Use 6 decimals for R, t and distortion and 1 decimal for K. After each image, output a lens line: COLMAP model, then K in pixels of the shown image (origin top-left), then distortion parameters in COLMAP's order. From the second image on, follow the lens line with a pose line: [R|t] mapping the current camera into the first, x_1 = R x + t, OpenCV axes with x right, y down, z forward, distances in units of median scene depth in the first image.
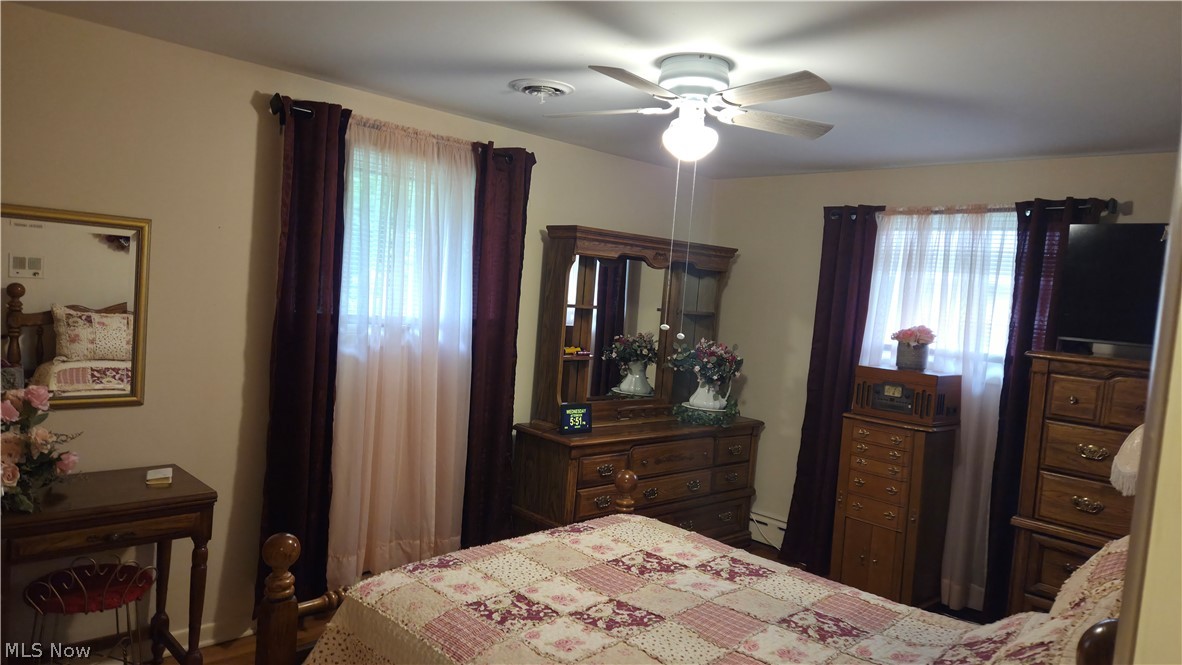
lens RADIAL K [[792.5, 0, 588.3], [0, 792.5, 332.3], [0, 0, 1]] dist [0.078389, -0.080062]
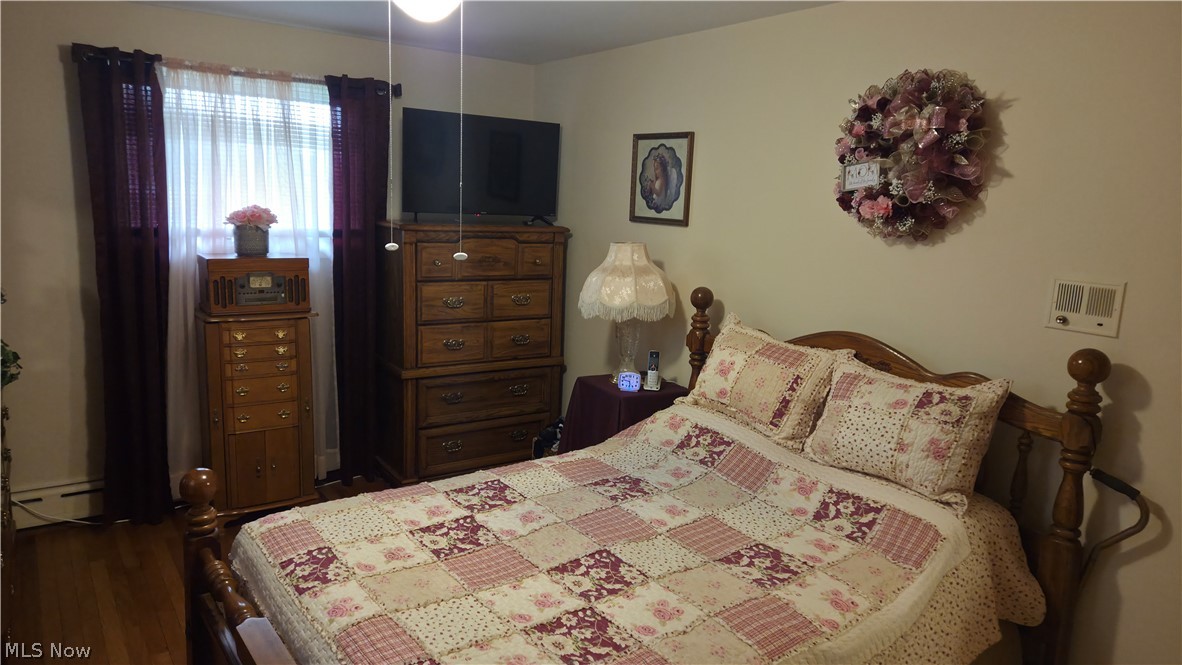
lens RADIAL K [[792.5, 0, 588.3], [0, 792.5, 332.3], [0, 0, 1]] dist [0.078389, -0.080062]
pose [[0.149755, -0.232504, 0.960997, -0.531890], [0.028944, 0.972572, 0.230794, -0.082712], [-0.988299, -0.006747, 0.152377, 0.603369]]
